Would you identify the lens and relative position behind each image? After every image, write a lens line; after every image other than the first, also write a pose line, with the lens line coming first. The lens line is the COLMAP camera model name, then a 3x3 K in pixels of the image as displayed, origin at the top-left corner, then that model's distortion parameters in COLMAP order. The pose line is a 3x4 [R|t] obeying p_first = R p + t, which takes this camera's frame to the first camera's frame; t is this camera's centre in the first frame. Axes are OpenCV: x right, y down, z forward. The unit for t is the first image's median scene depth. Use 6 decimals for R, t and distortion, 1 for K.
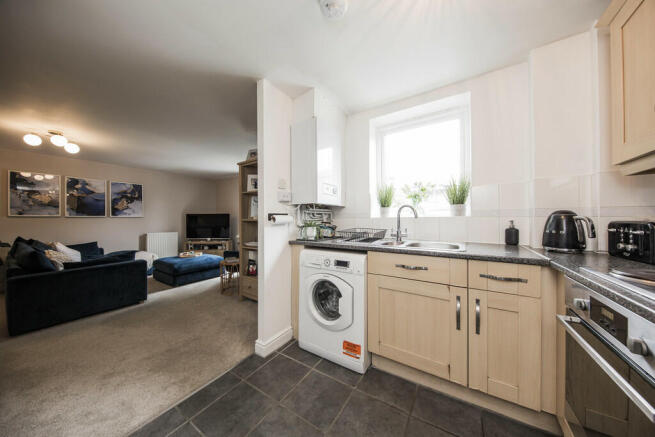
lens RADIAL K [[211.5, 0, 327.7], [0, 211.5, 219.7], [0, 0, 1]] dist [0.001379, -0.000122]
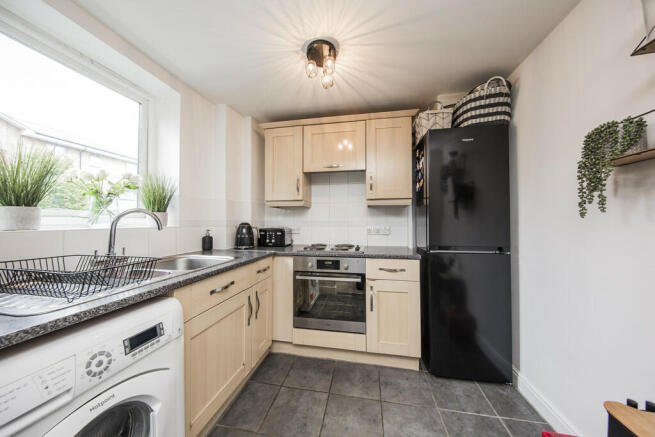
lens RADIAL K [[211.5, 0, 329.9], [0, 211.5, 220.7], [0, 0, 1]] dist [0.001379, -0.000122]
pose [[-0.375984, 0.010813, 0.926563, -0.496982], [0.004496, 0.999941, -0.009845, -0.031933], [-0.926615, 0.000464, -0.376010, 0.808649]]
